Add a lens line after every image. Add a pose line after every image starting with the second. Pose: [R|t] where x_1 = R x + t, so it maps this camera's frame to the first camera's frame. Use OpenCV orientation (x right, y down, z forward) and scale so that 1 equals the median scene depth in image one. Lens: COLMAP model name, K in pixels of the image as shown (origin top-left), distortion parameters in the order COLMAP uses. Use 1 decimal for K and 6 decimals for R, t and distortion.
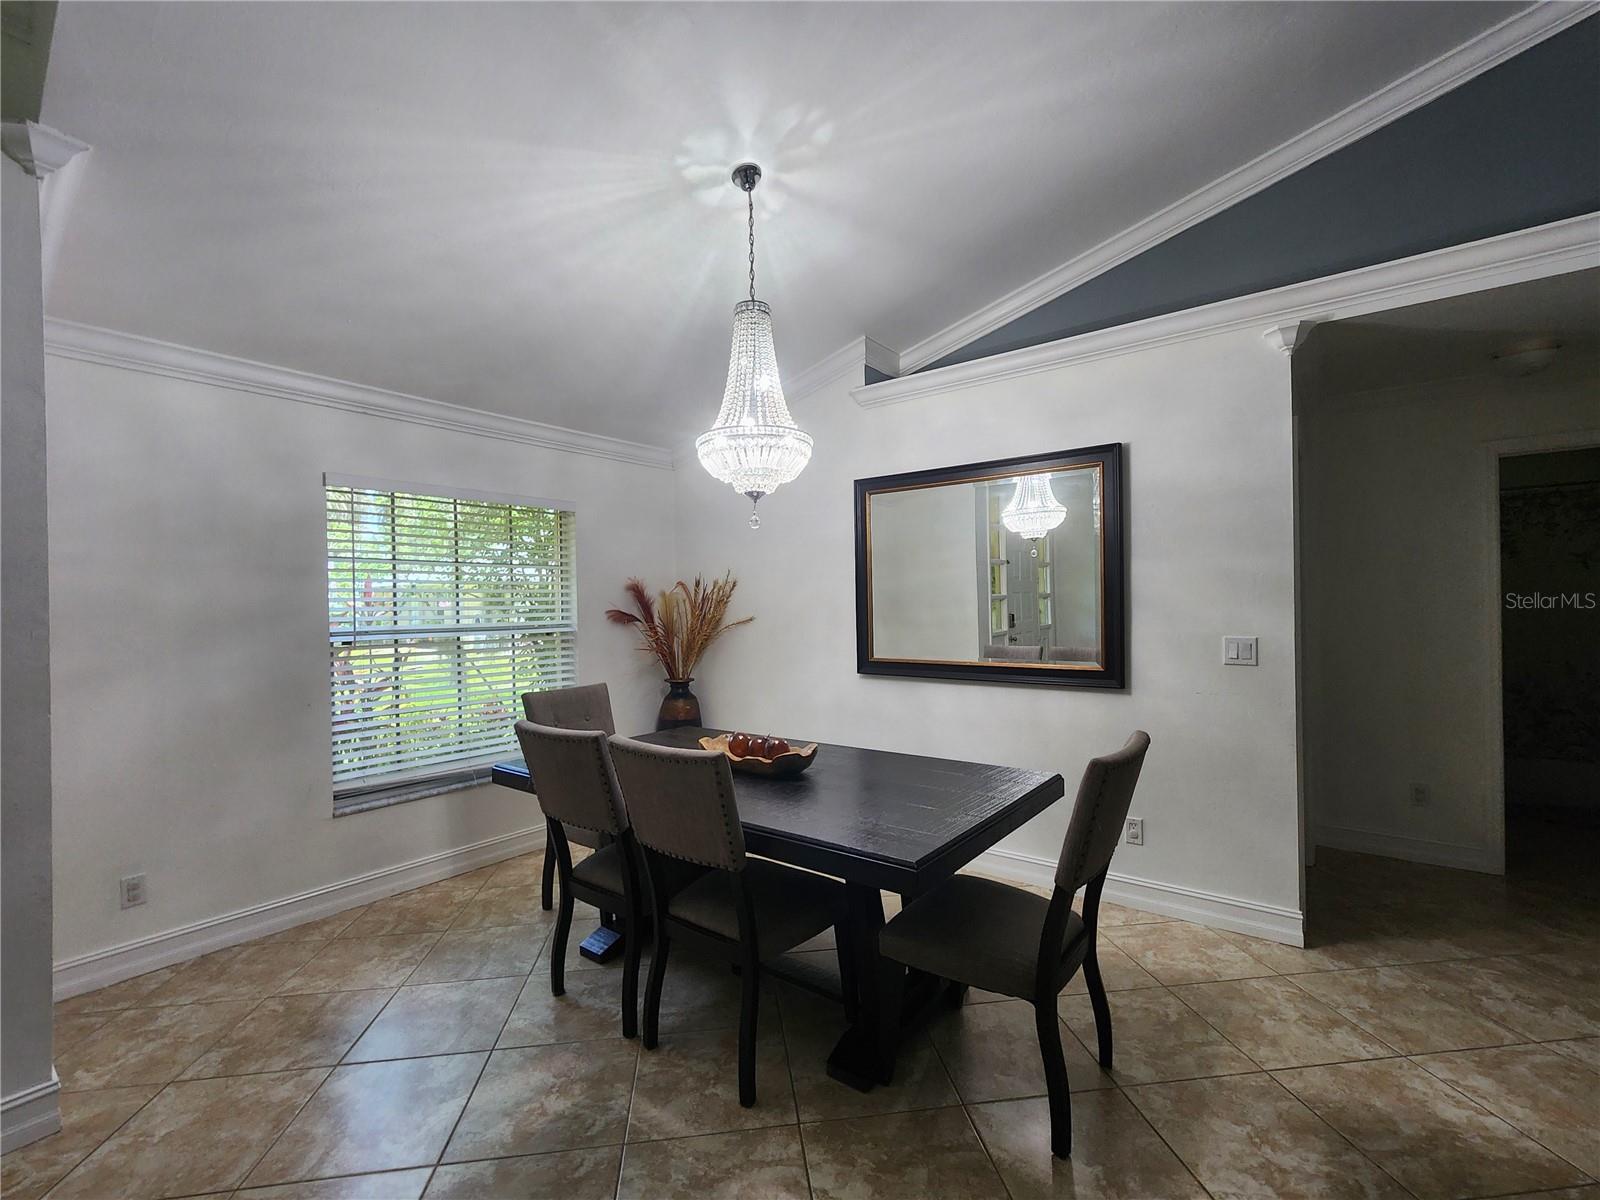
lens RADIAL K [[703.9, 0, 792.7], [0, 703.9, 601.3], [0, 0, 1]] dist [-0.006850, 0.004813]
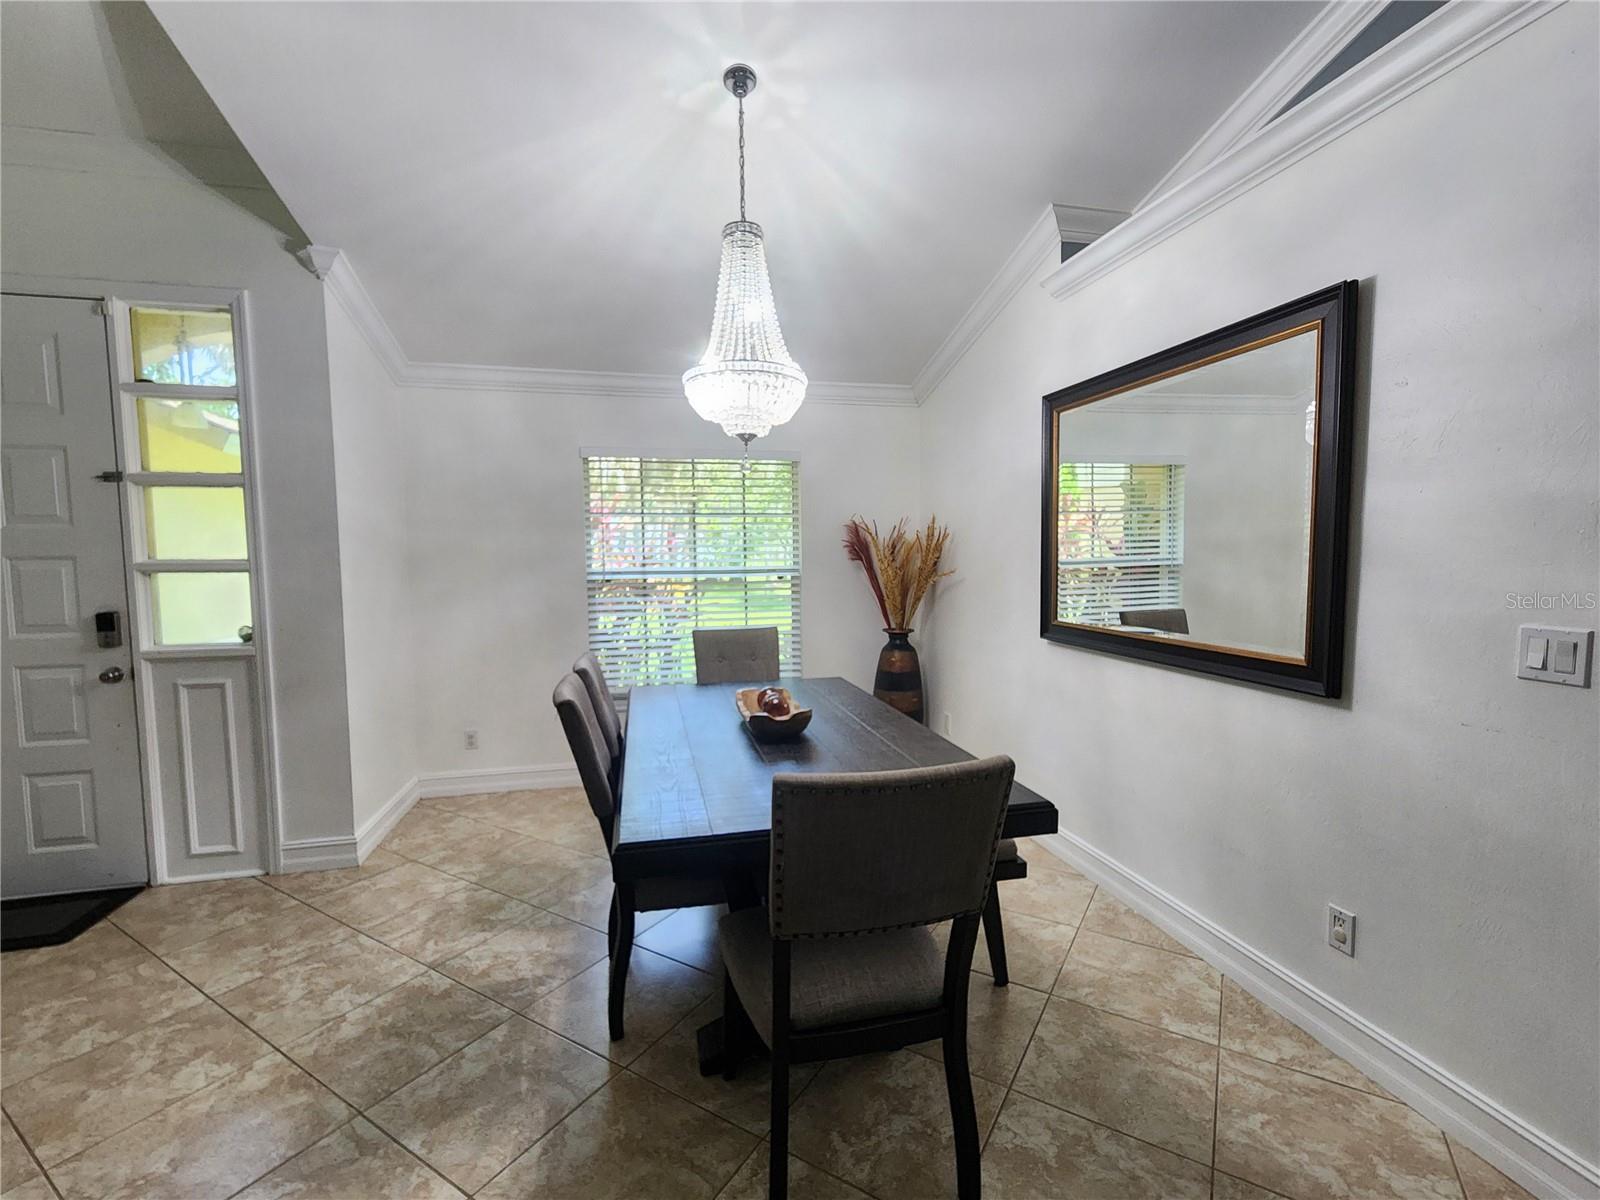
lens RADIAL K [[703.9, 0, 811.0], [0, 703.9, 602.1], [0, 0, 1]] dist [-0.006850, 0.004813]
pose [[0.780910, 0.052370, -0.622444, 0.571977], [-0.000748, 0.996557, 0.082908, -0.009902], [0.624643, -0.064278, 0.778260, 0.294375]]
